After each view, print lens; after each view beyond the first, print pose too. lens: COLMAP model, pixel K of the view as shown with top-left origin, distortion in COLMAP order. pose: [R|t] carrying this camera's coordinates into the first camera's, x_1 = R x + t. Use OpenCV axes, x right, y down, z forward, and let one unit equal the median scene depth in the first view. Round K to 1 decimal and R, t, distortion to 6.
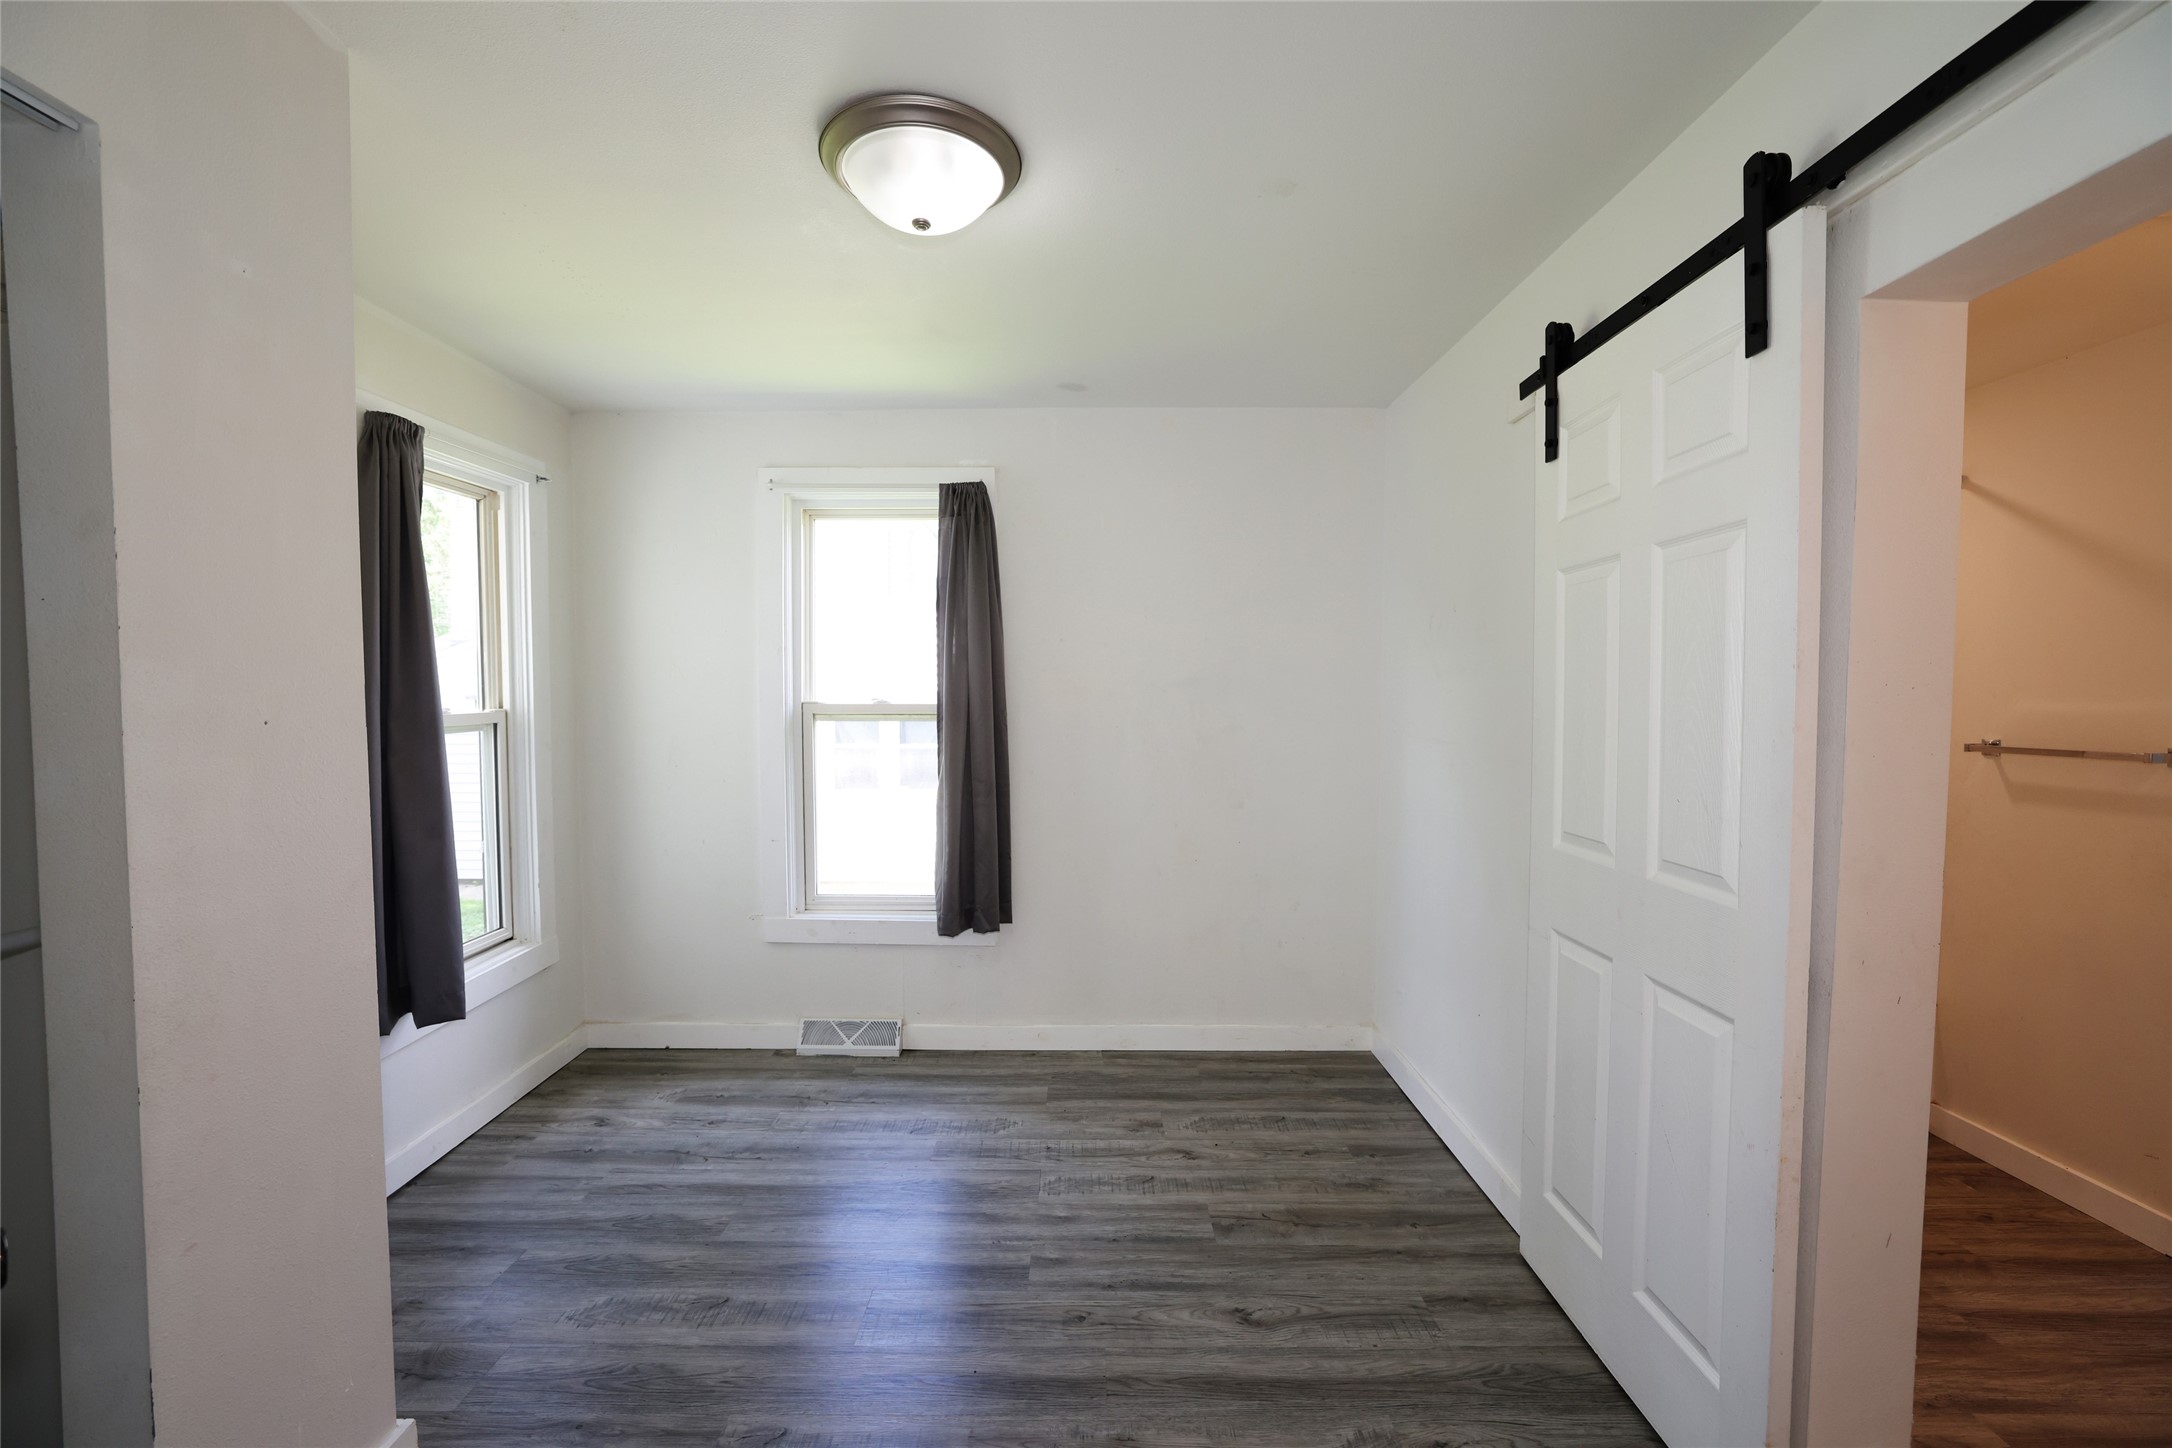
lens RADIAL K [[910.9, 0, 1083.7], [0, 910.9, 710.3], [0, 0, 1]] dist [-0.027123, 0.007997]
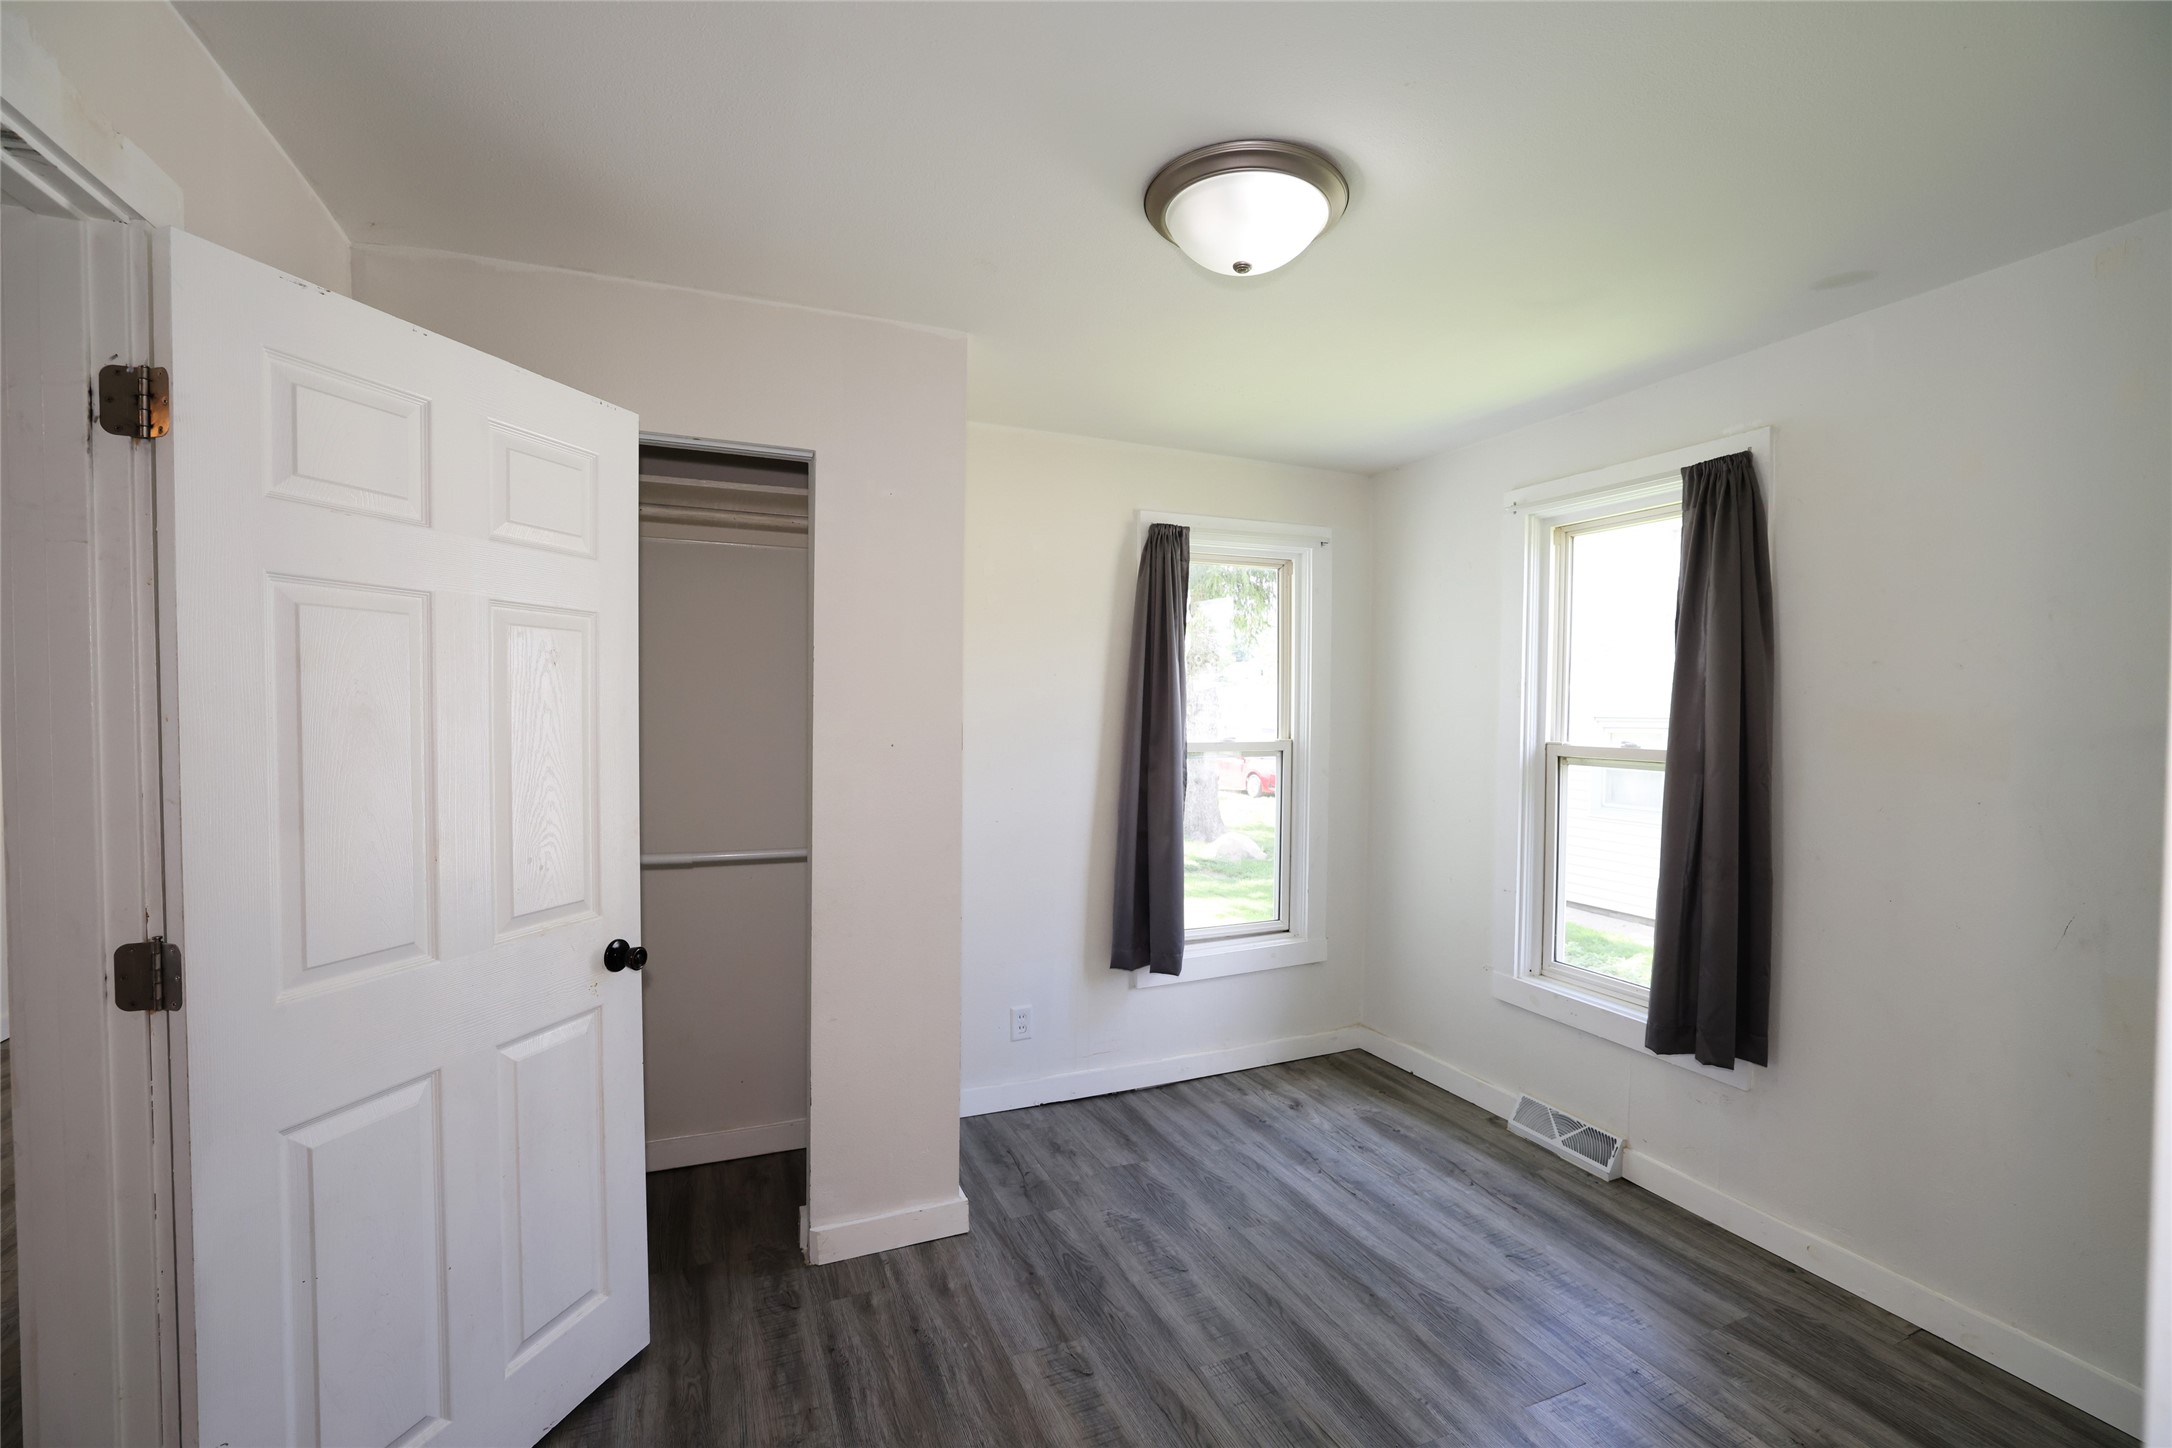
lens RADIAL K [[910.9, 0, 1075.8], [0, 910.9, 710.7], [0, 0, 1]] dist [-0.027123, 0.007997]
pose [[0.419178, 0.005423, -0.907888, 0.348392], [-0.032974, 0.999413, -0.009255, -0.018965], [0.907305, 0.033816, 0.419111, 0.231137]]
